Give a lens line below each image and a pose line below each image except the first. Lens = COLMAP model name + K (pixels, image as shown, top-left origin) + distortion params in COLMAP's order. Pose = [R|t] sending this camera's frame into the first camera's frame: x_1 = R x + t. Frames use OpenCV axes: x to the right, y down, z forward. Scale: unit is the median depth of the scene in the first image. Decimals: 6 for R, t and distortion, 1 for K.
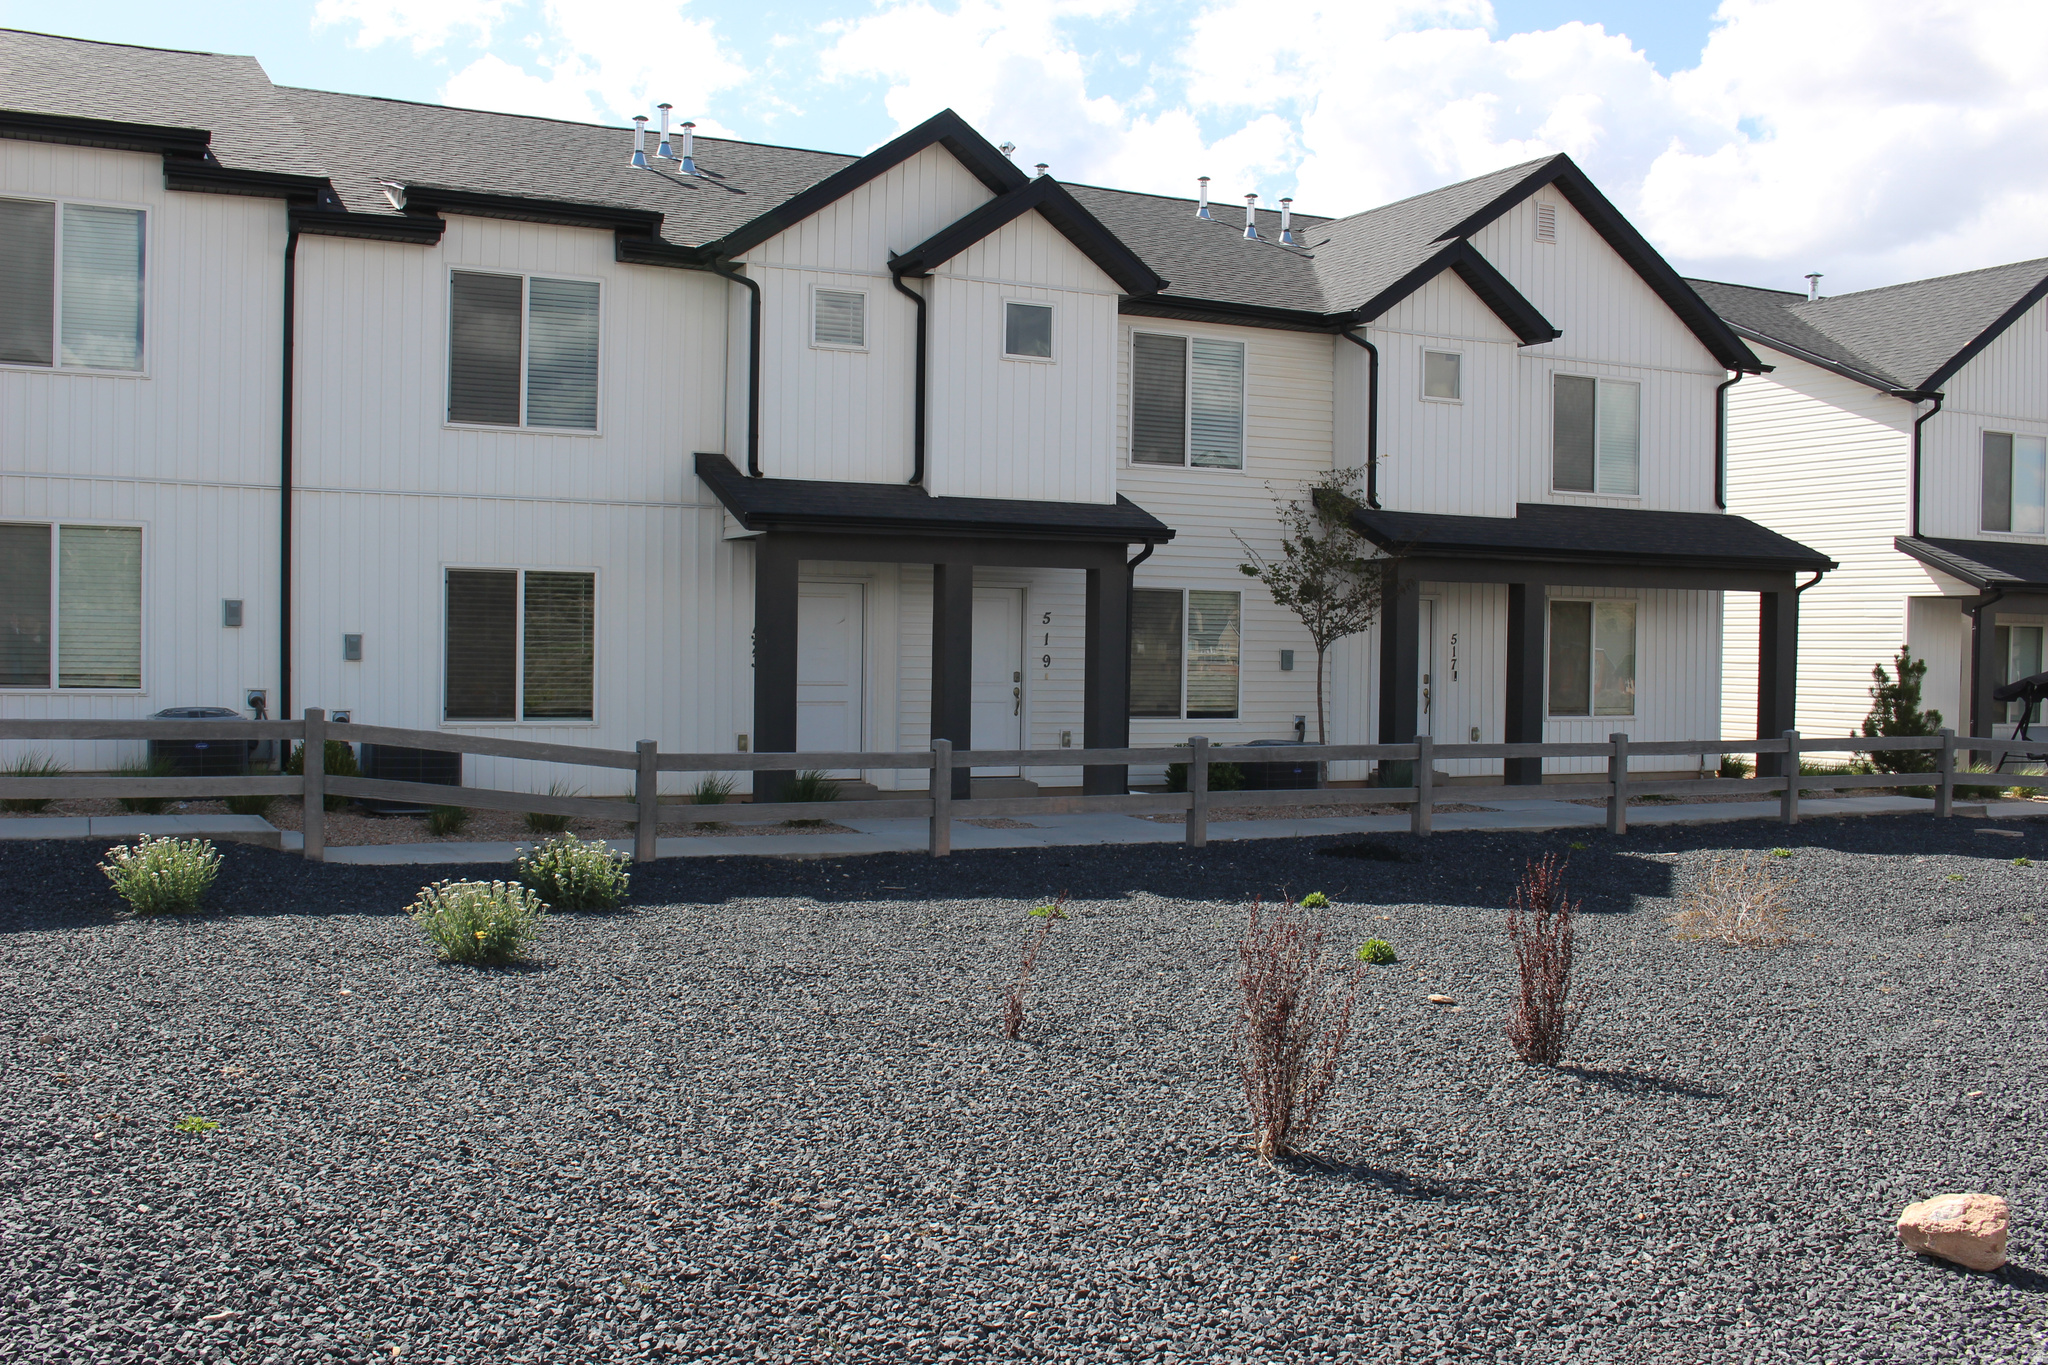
lens RADIAL K [[2012.3, 0, 1024.0], [0, 2012.3, 682.5], [0, 0, 1]] dist [-0.161217, 0.202805]
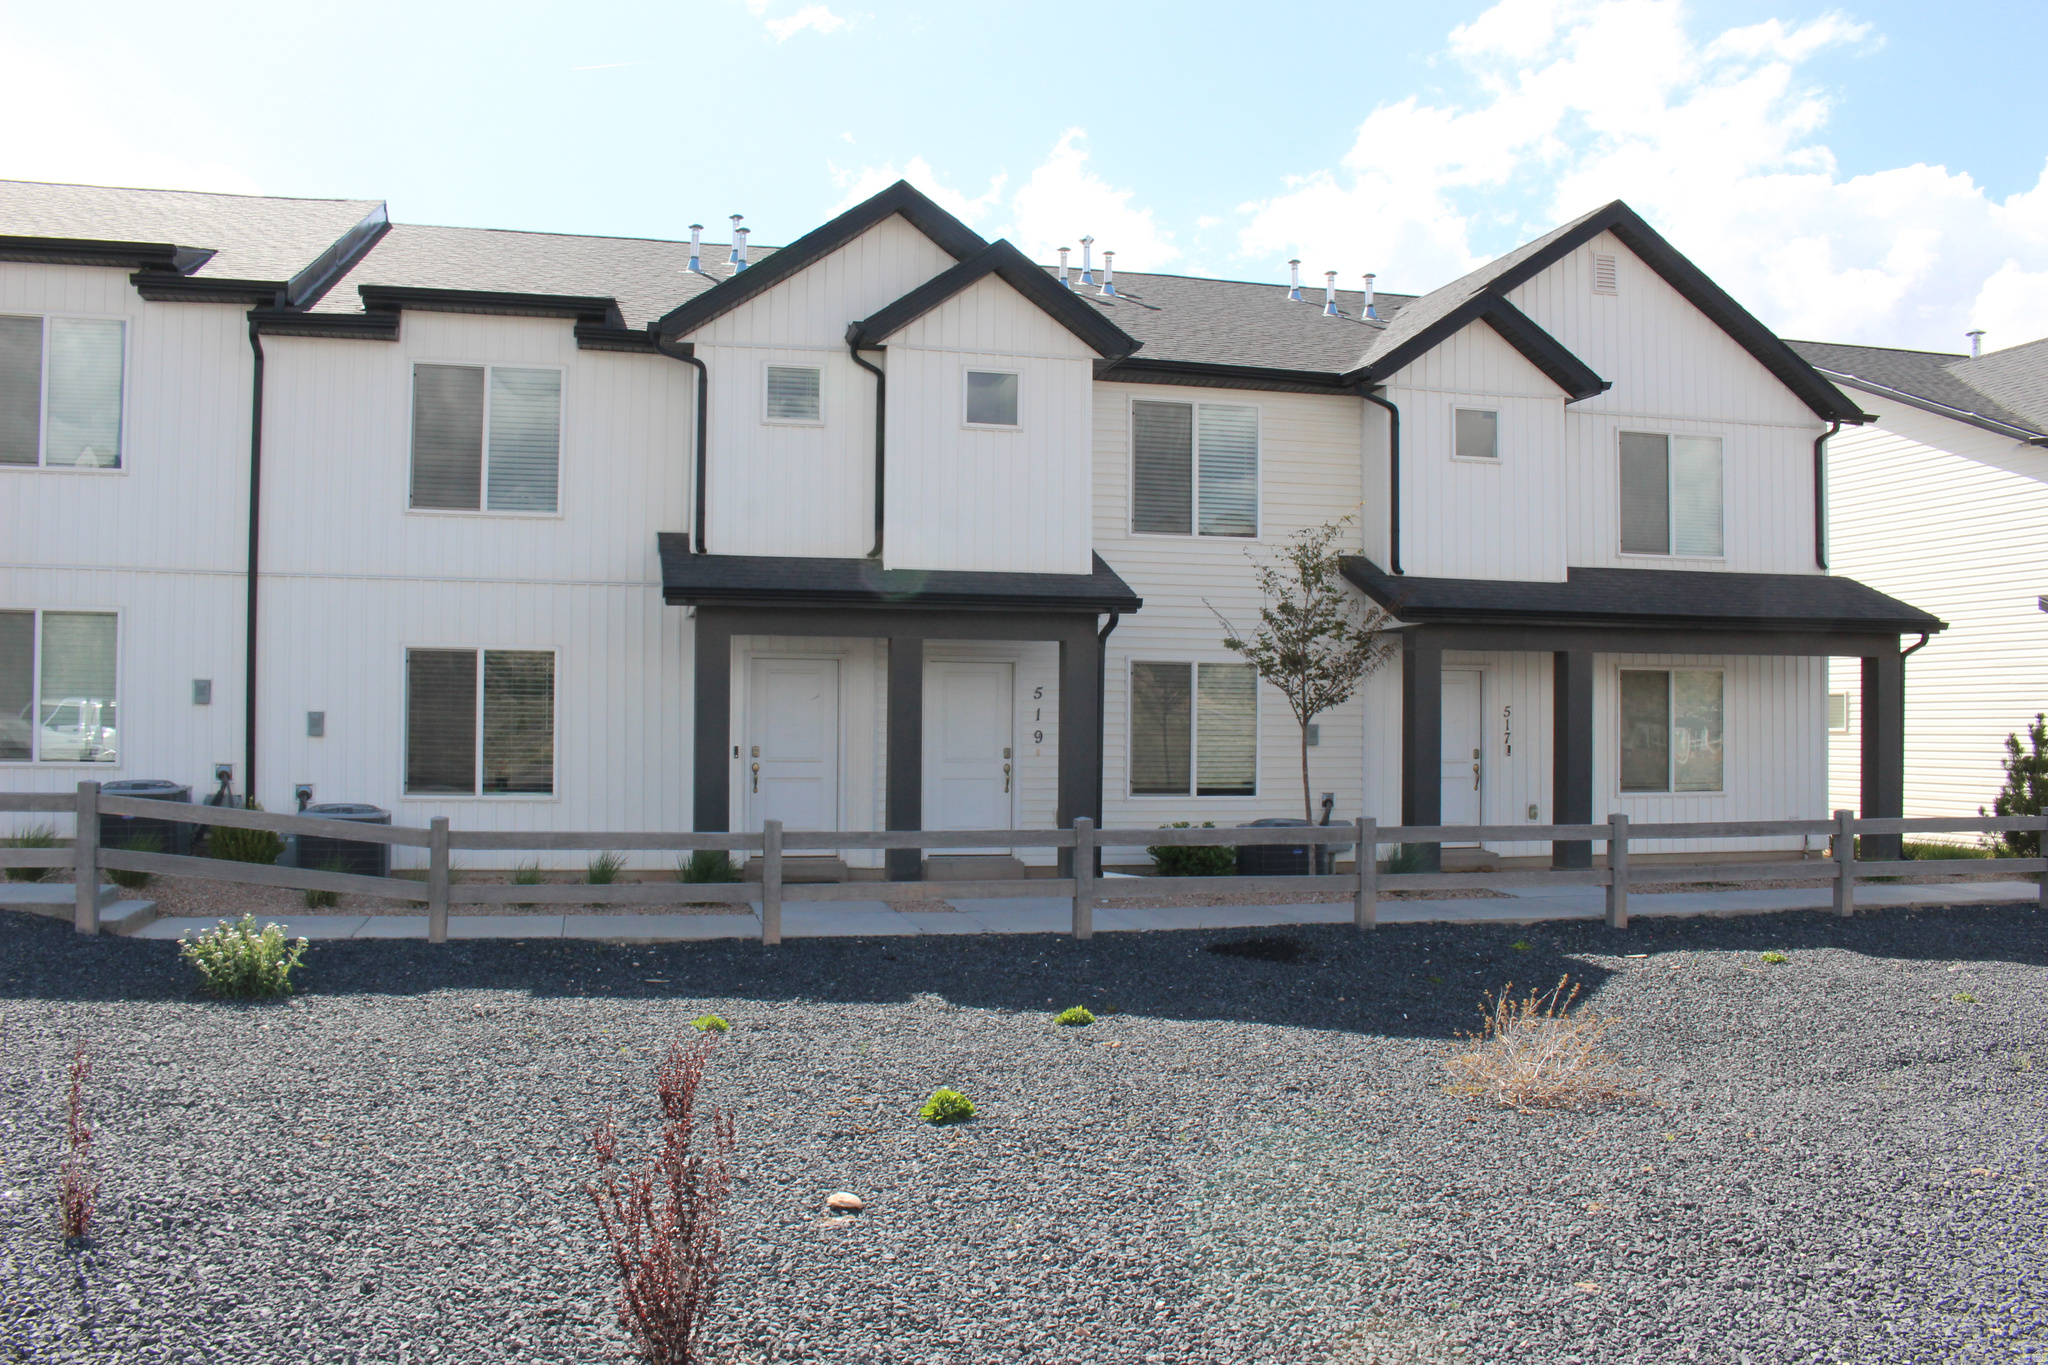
lens RADIAL K [[1695.1, 0, 1009.9], [0, 1695.1, 682.2], [0, 0, 1]] dist [-0.158379, 0.131768]
pose [[0.974383, -0.011754, -0.224588, 0.189304], [0.001377, 0.998926, -0.046304, 0.001010], [0.224891, 0.044808, 0.973353, 0.199549]]
